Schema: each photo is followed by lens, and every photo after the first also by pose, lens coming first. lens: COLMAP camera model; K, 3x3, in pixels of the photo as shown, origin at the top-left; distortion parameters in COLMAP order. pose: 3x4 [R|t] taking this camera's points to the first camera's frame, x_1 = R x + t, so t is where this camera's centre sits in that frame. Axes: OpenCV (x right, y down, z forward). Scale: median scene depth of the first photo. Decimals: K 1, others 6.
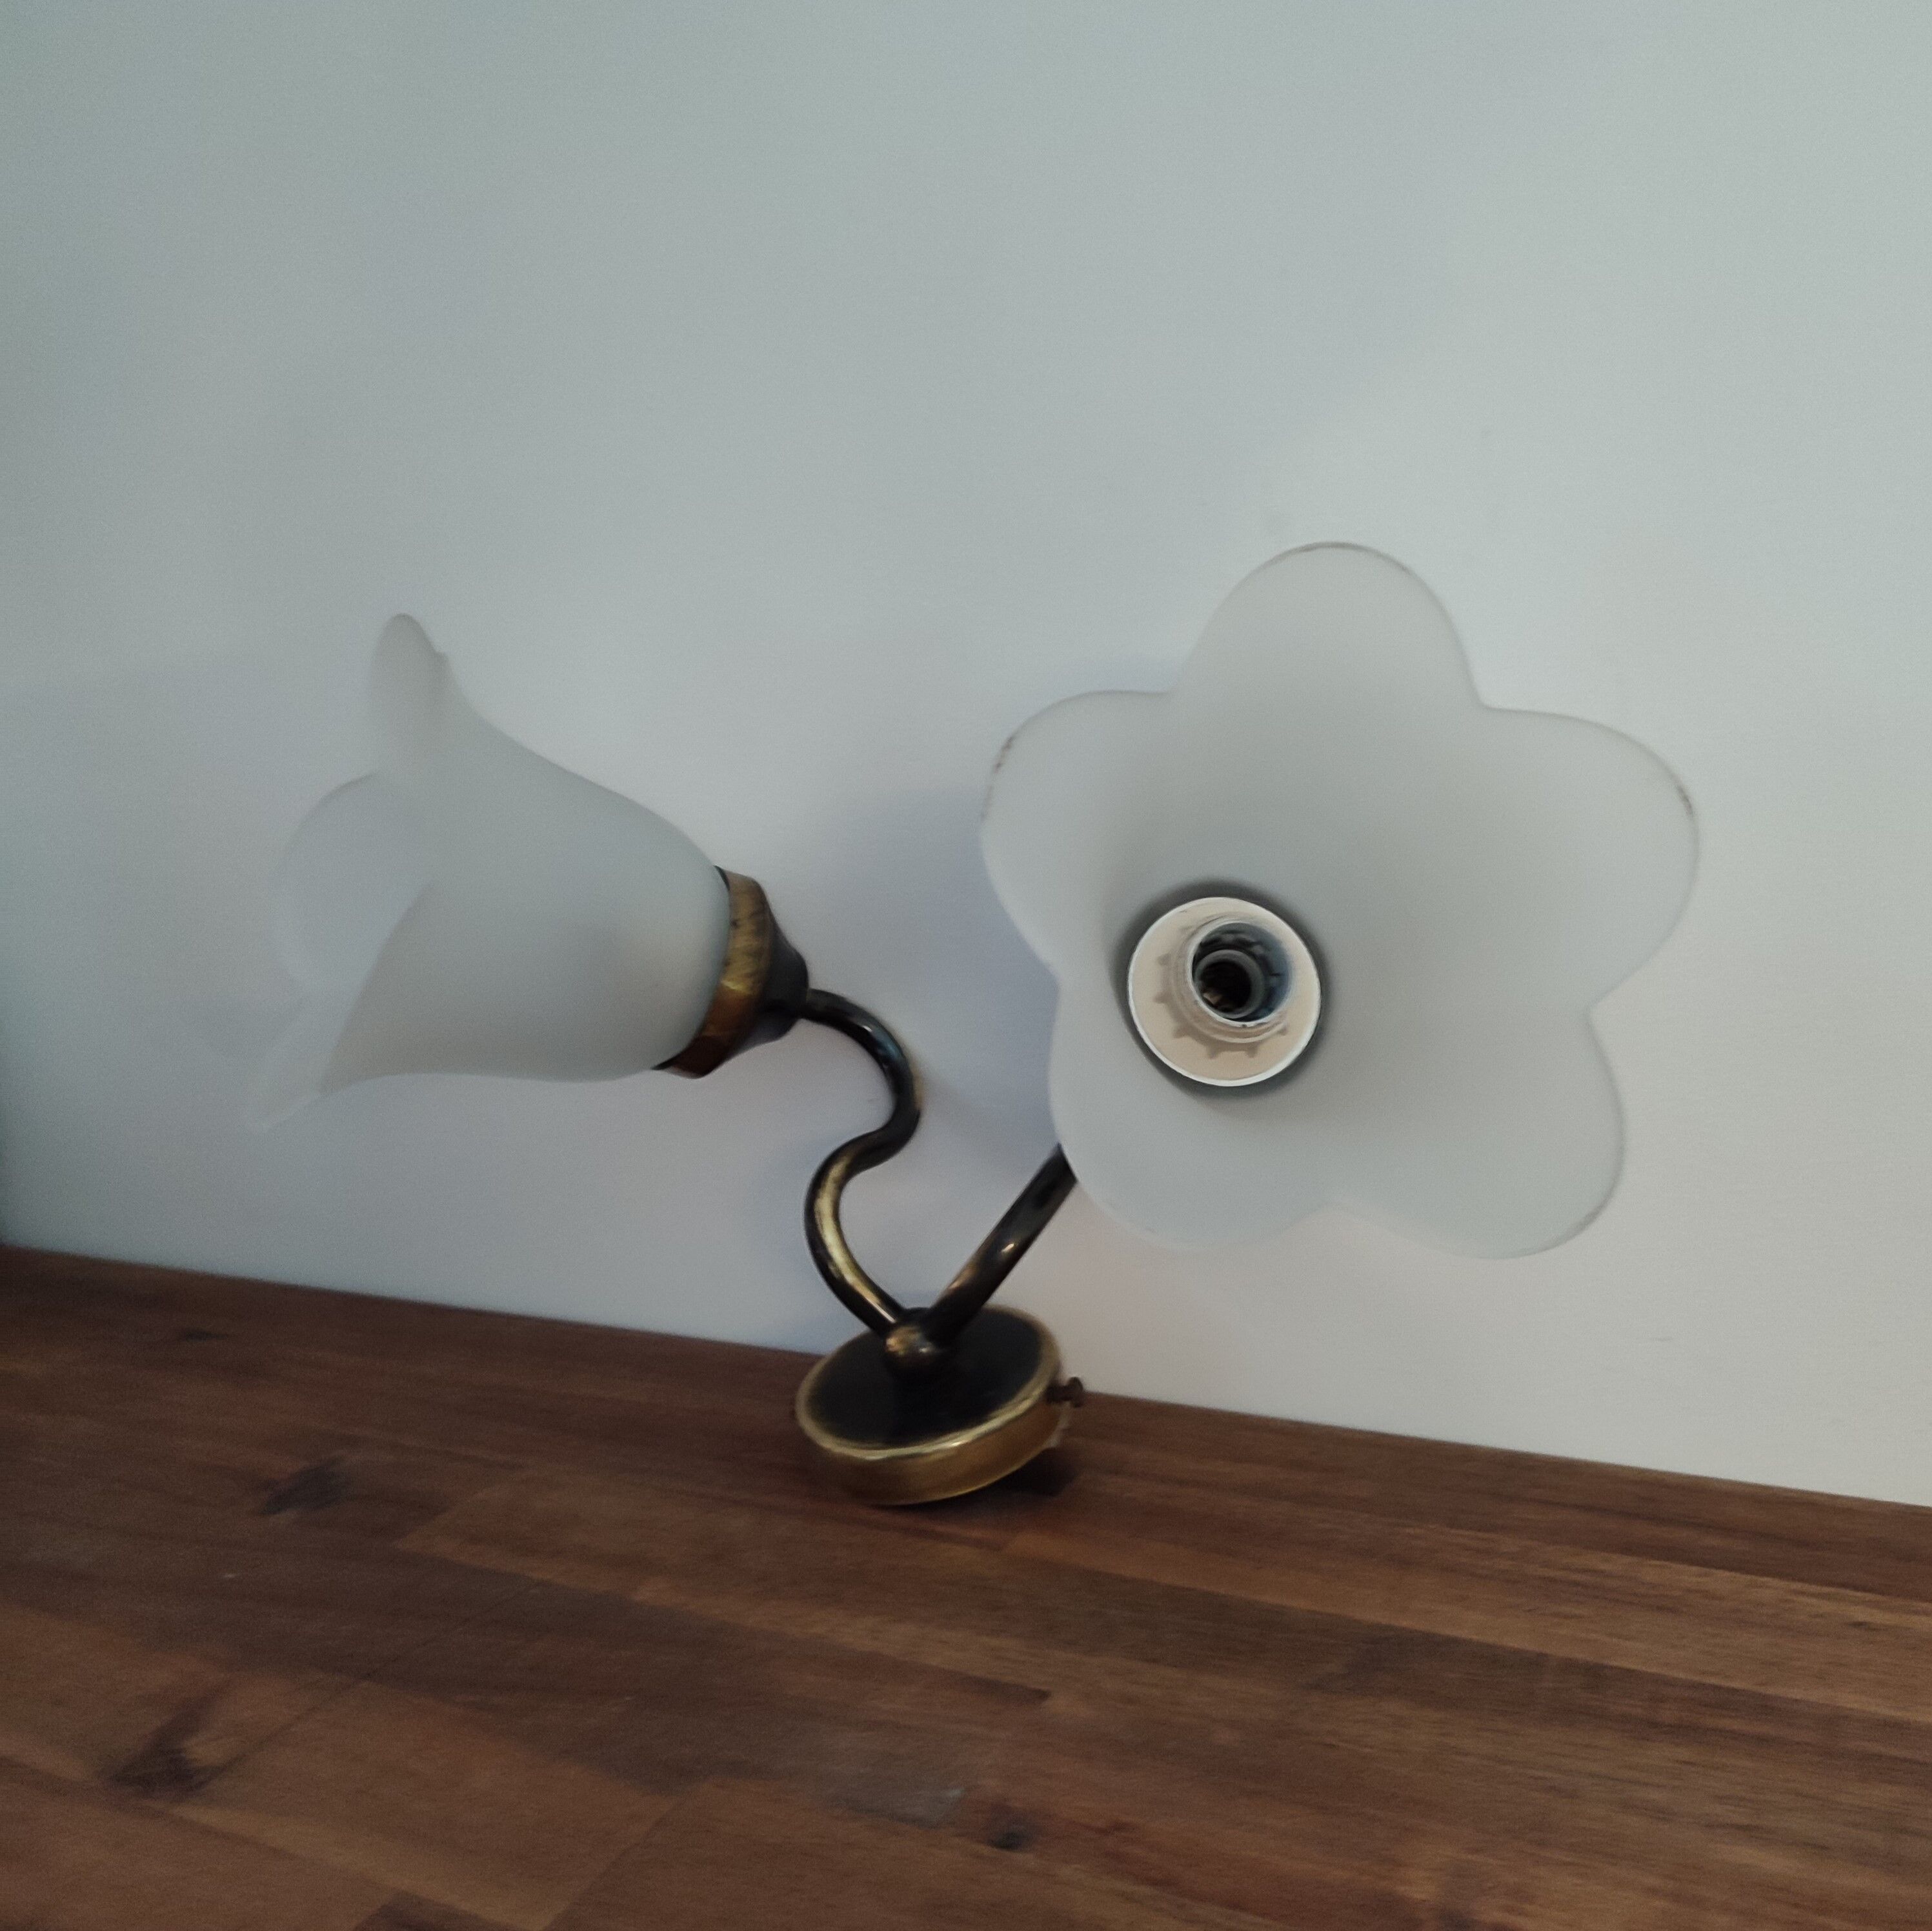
lens RADIAL K [[1852.3, 0, 966.0], [0, 1852.3, 965.5], [0, 0, 1]] dist [0.003530, -0.009136]
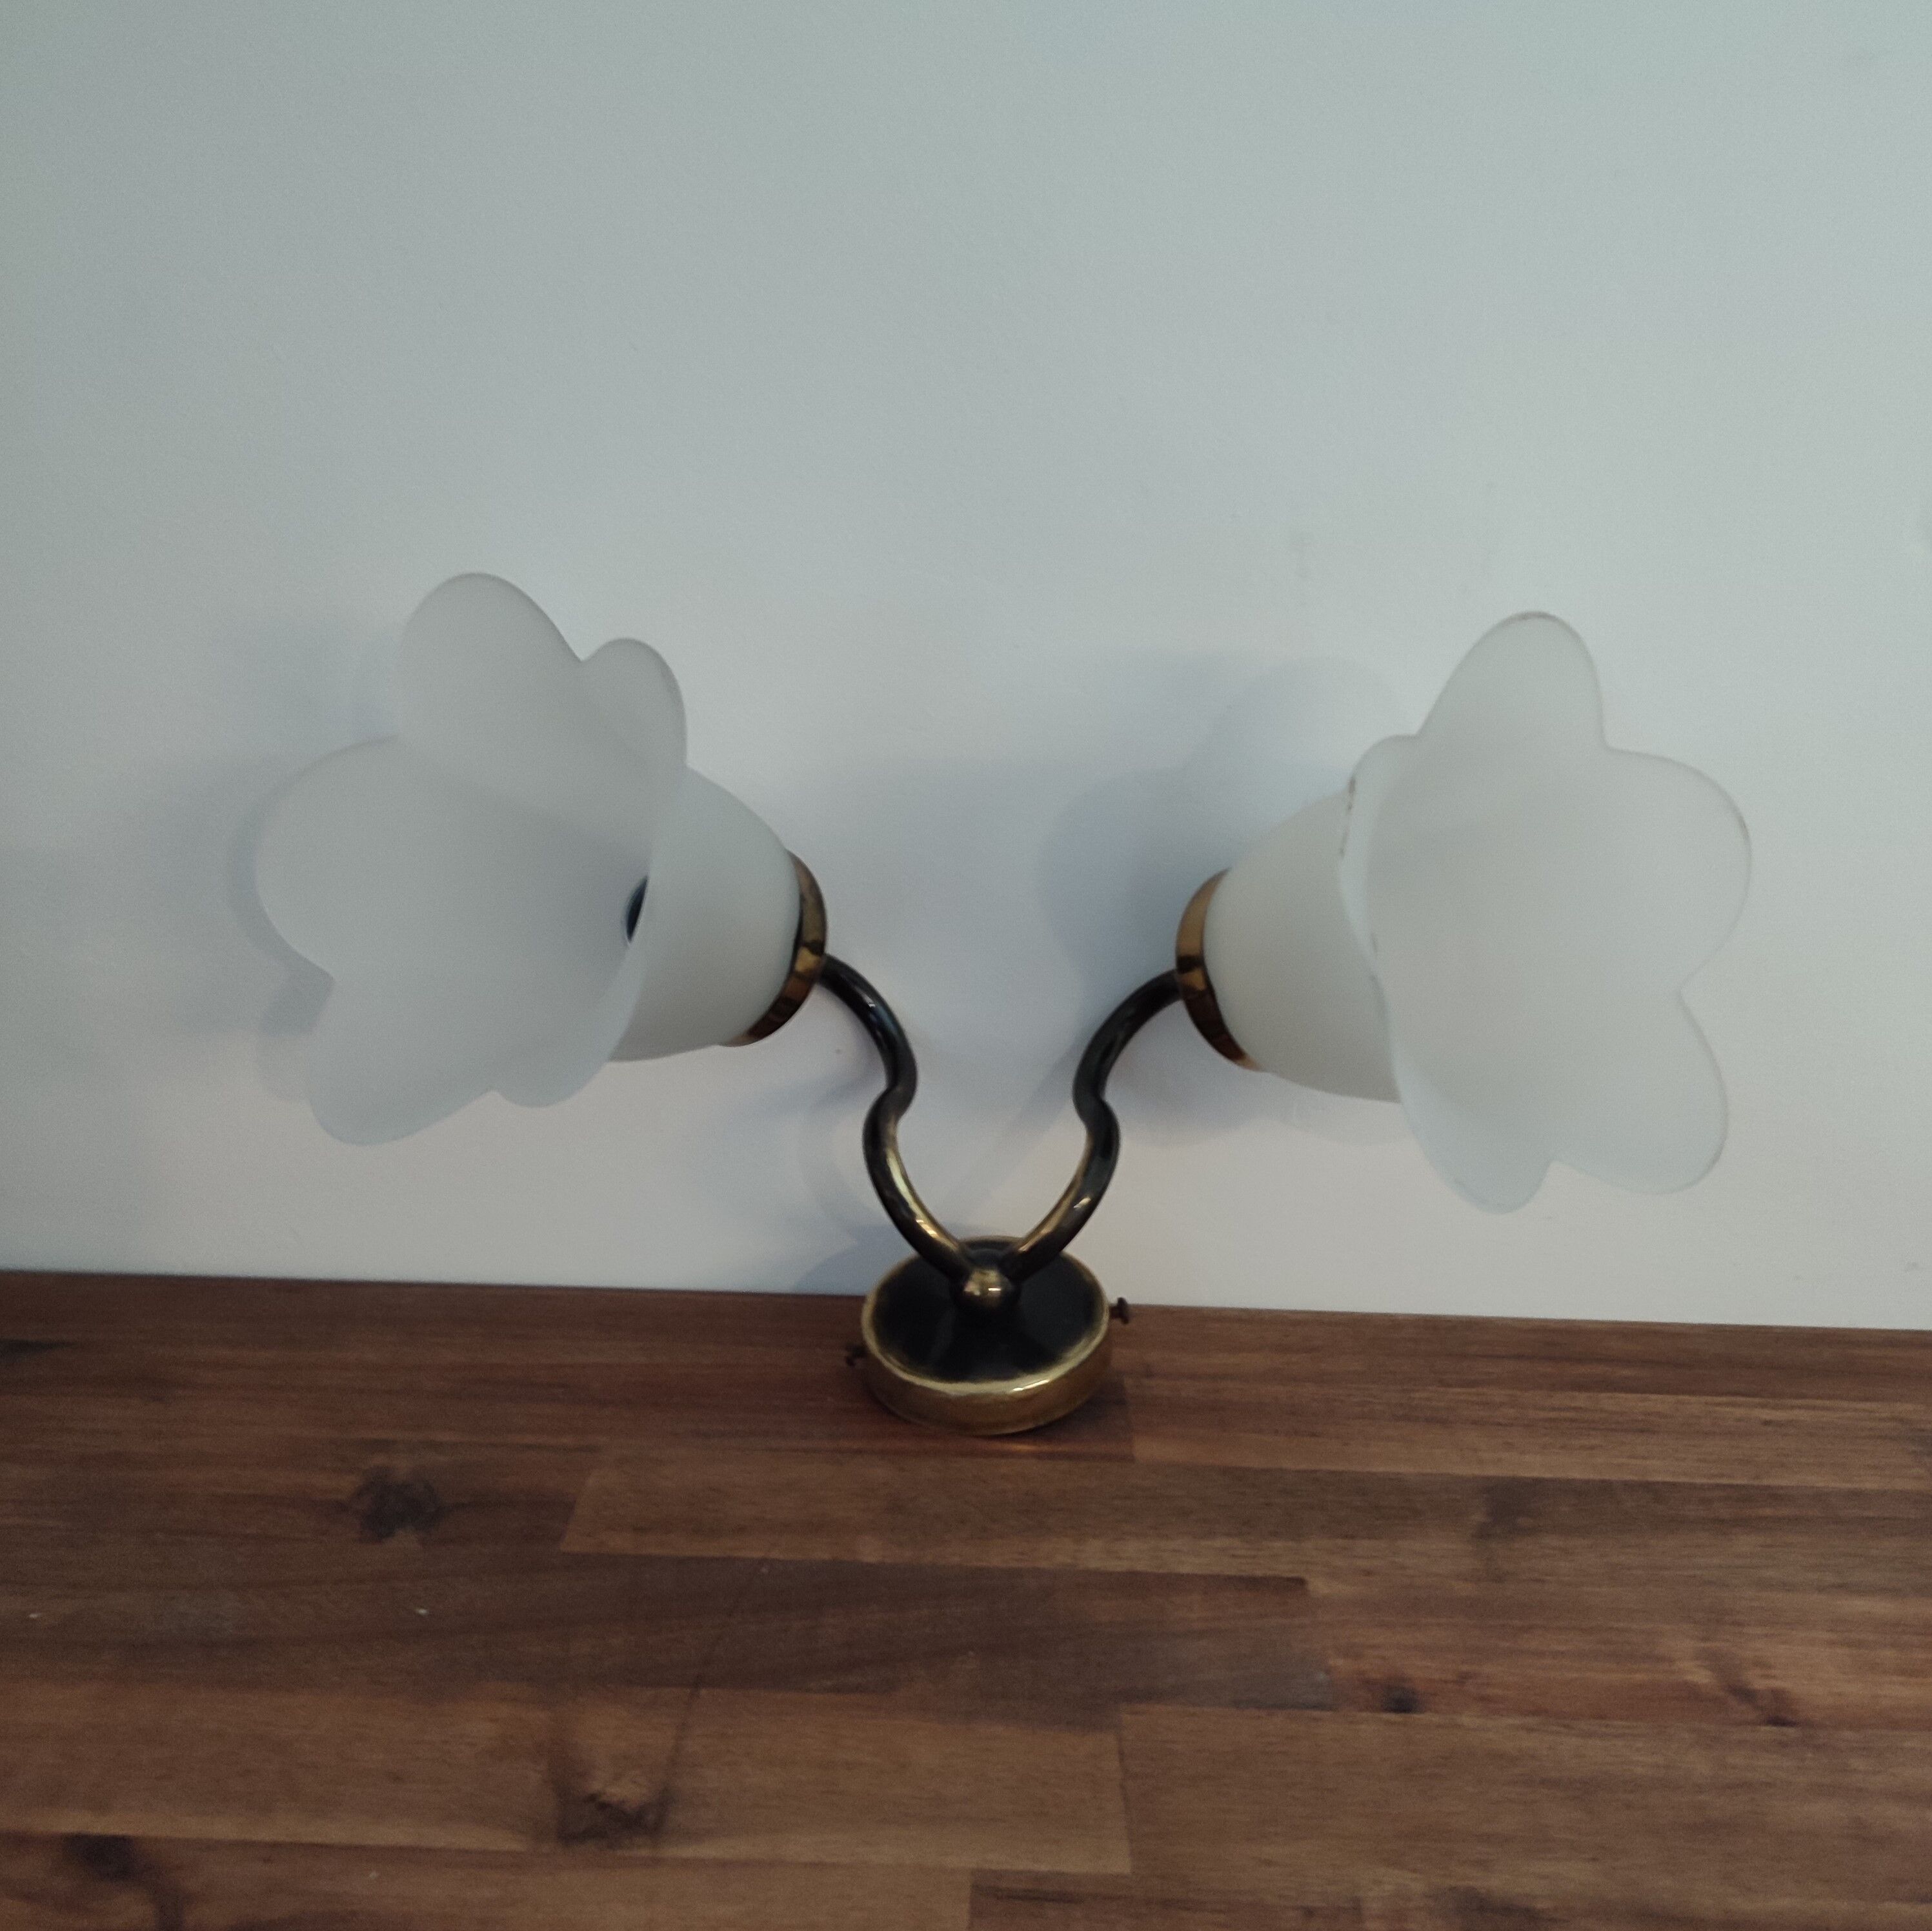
lens RADIAL K [[1829.1, 0, 966.0], [0, 1829.1, 965.5], [0, 0, 1]] dist [0.011158, -0.013526]
pose [[0.900182, -0.036735, 0.433962, -0.633947], [-0.005208, 0.995457, 0.095069, -0.107330], [-0.435483, -0.087839, 0.895901, 0.075156]]
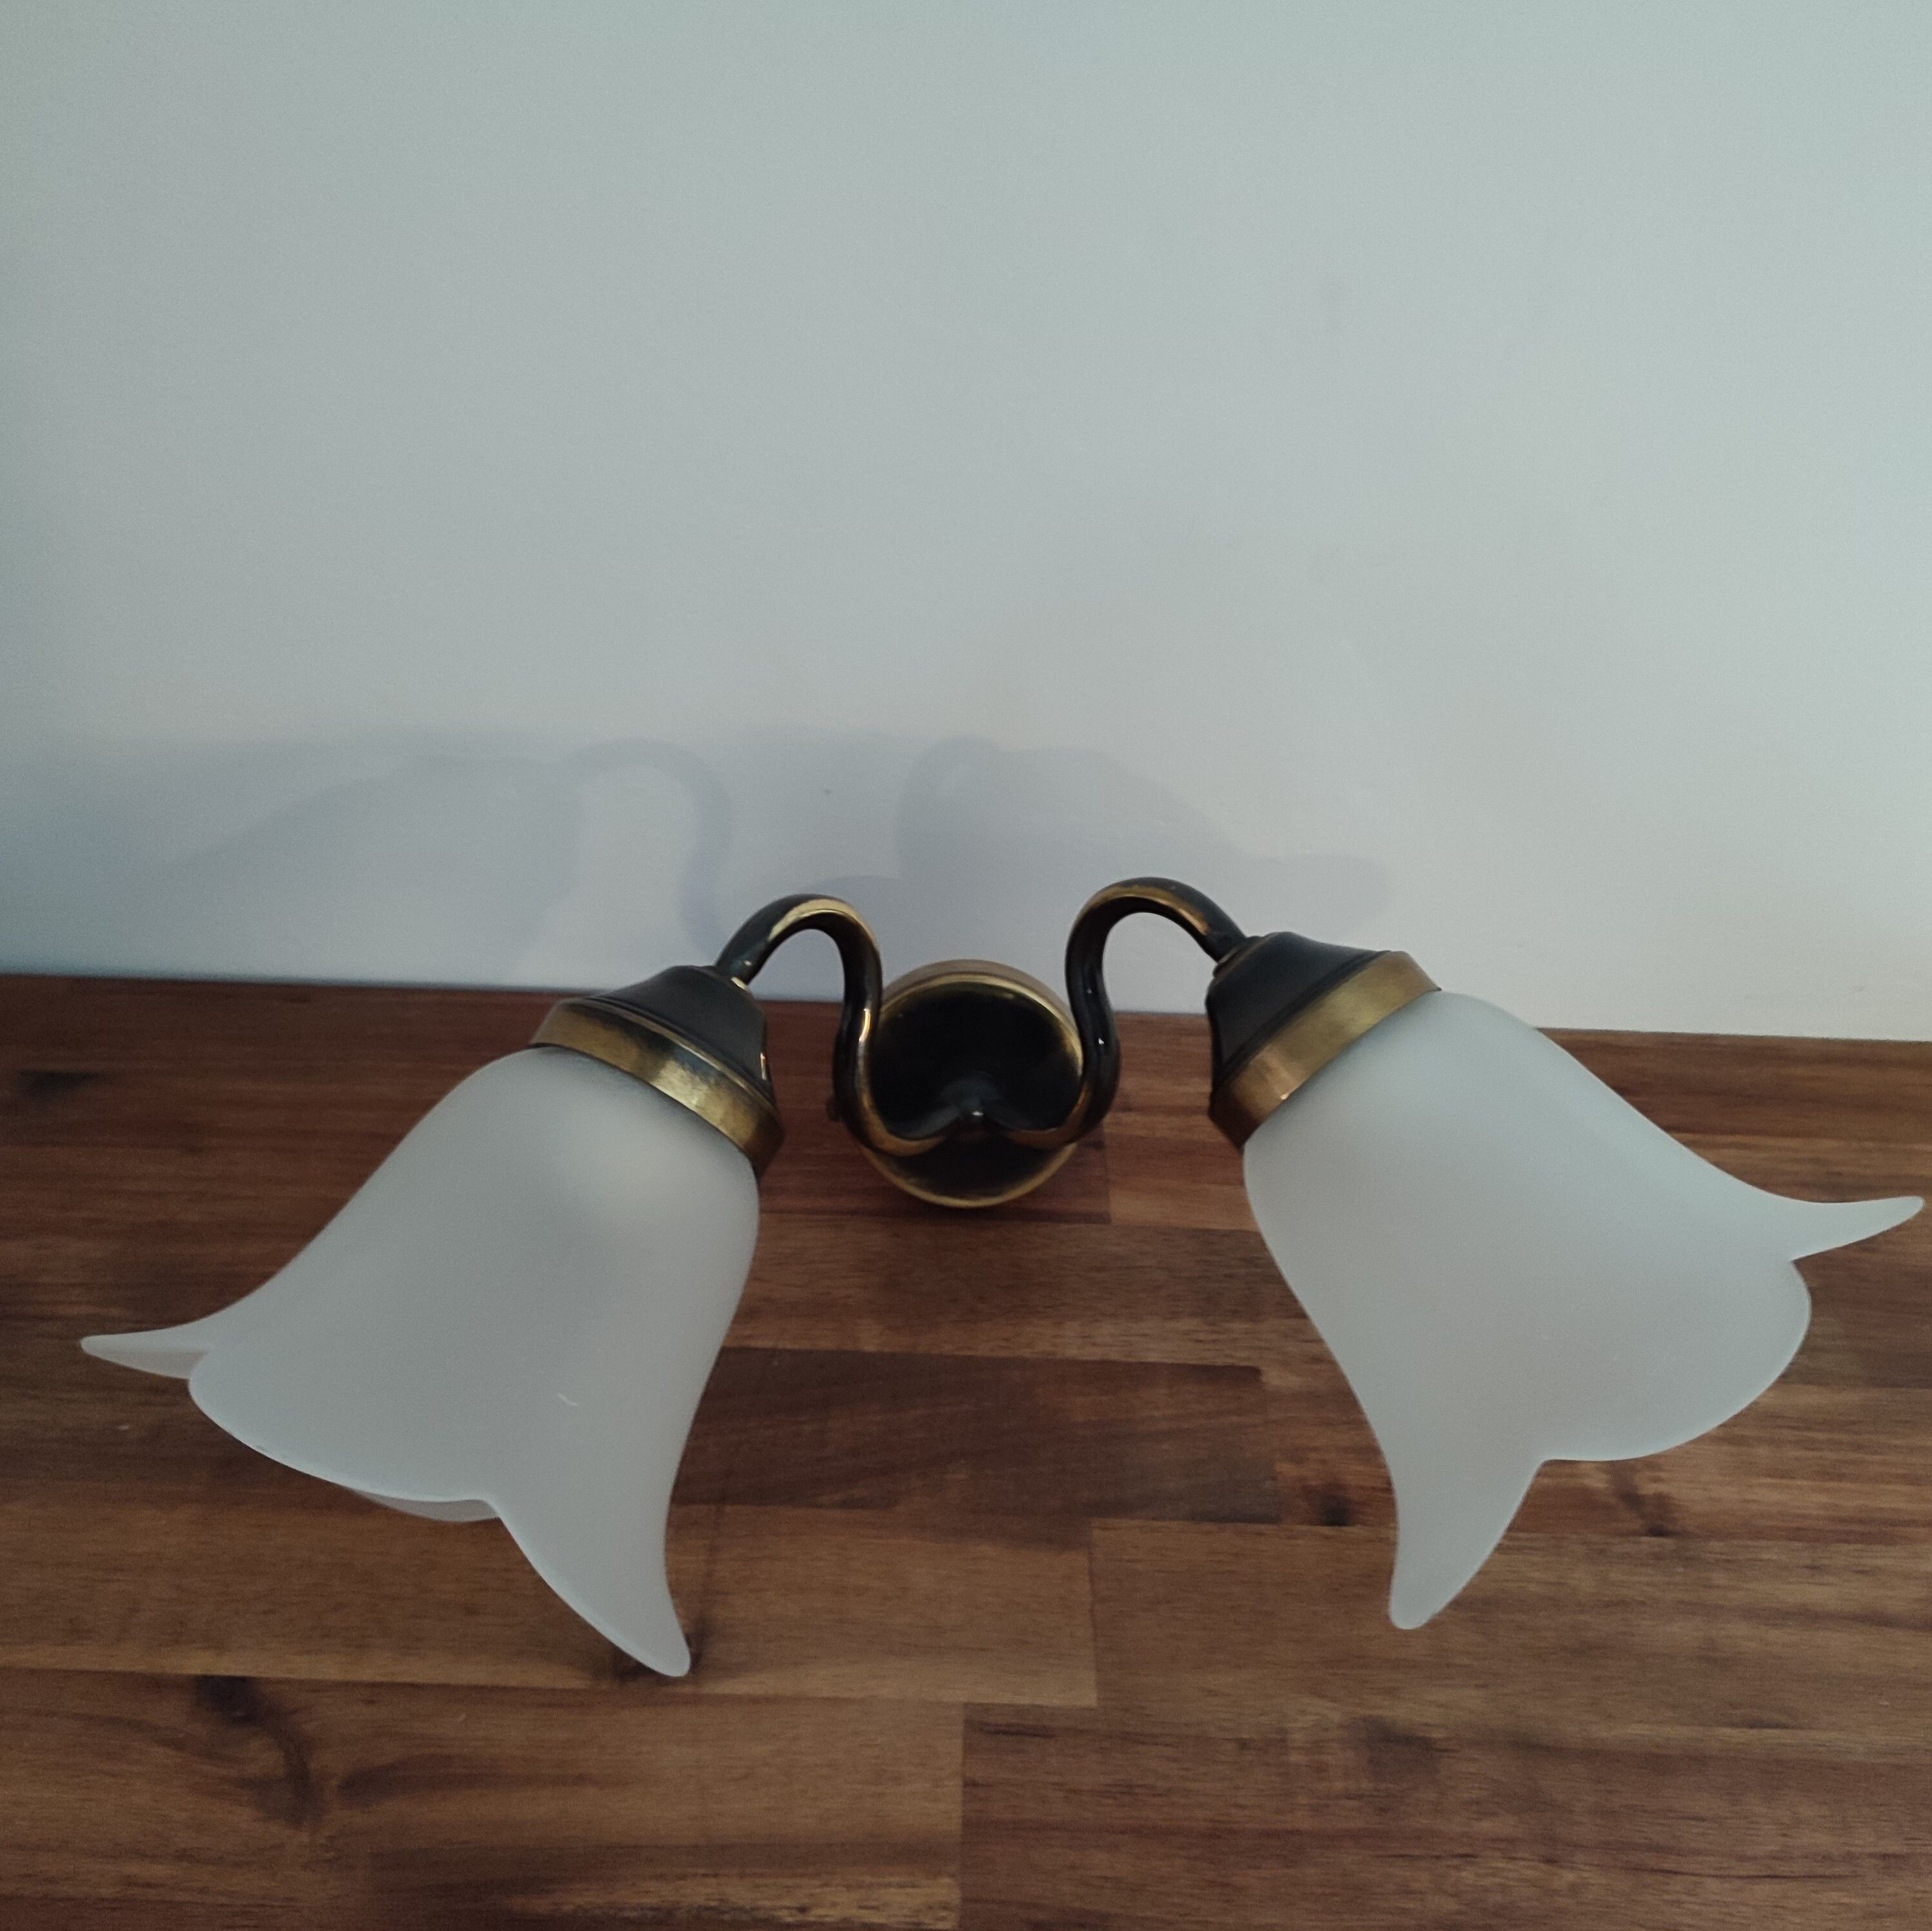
lens RADIAL K [[1829.1, 0, 966.0], [0, 1829.1, 965.5], [0, 0, 1]] dist [0.011158, -0.013526]
pose [[0.894480, -0.195741, 0.401983, -0.602965], [-0.016703, 0.883818, 0.467532, -0.464669], [-0.446795, -0.424913, 0.787288, 0.179668]]
